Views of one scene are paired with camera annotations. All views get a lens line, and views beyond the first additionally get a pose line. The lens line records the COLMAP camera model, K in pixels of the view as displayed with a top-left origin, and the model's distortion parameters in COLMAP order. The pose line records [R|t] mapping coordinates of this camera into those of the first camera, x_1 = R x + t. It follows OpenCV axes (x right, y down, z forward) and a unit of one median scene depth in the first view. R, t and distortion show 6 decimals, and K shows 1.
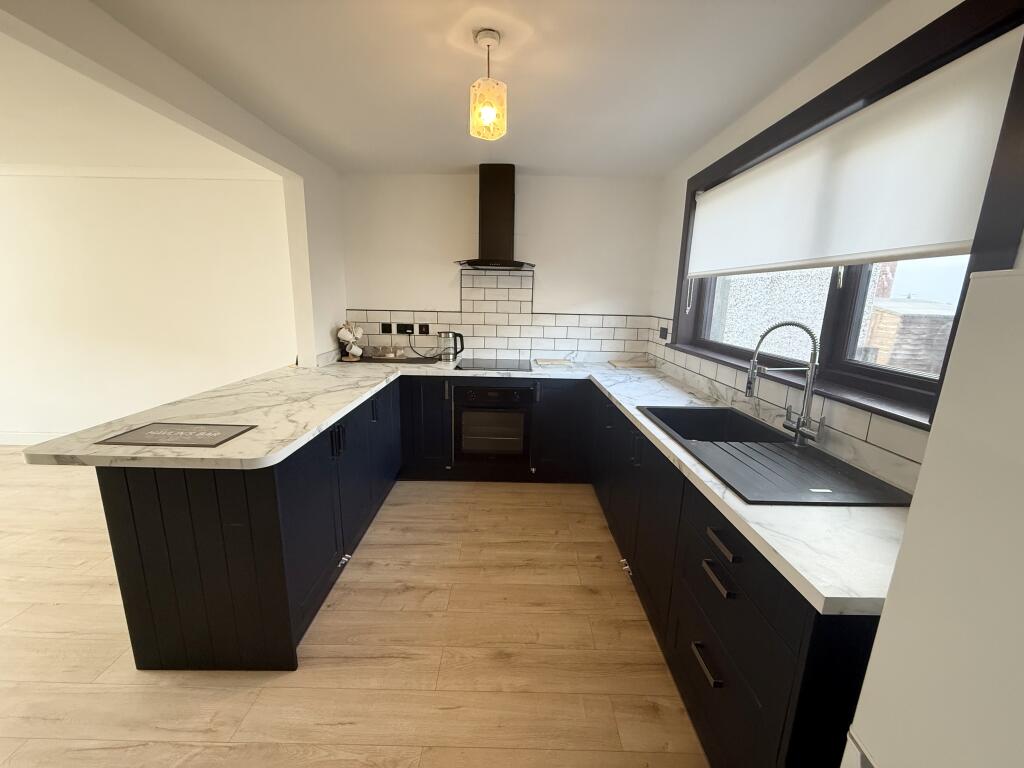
lens RADIAL K [[407.2, 0, 508.8], [0, 407.2, 382.8], [0, 0, 1]] dist [-0.001276, -0.000038]
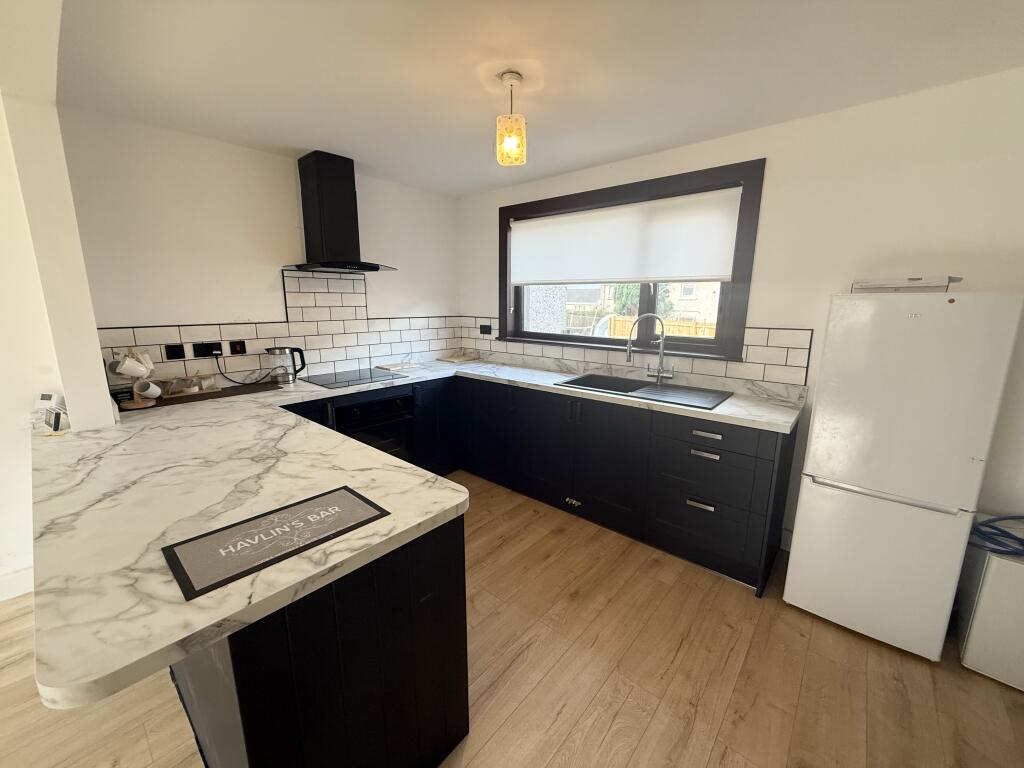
lens RADIAL K [[407.2, 0, 512.8], [0, 407.2, 382.2], [0, 0, 1]] dist [-0.001276, -0.000038]
pose [[0.650362, -0.166023, 0.741259, -0.459948], [0.165885, 0.983312, 0.074693, -0.041639], [-0.741290, 0.074386, 0.667050, 0.131935]]
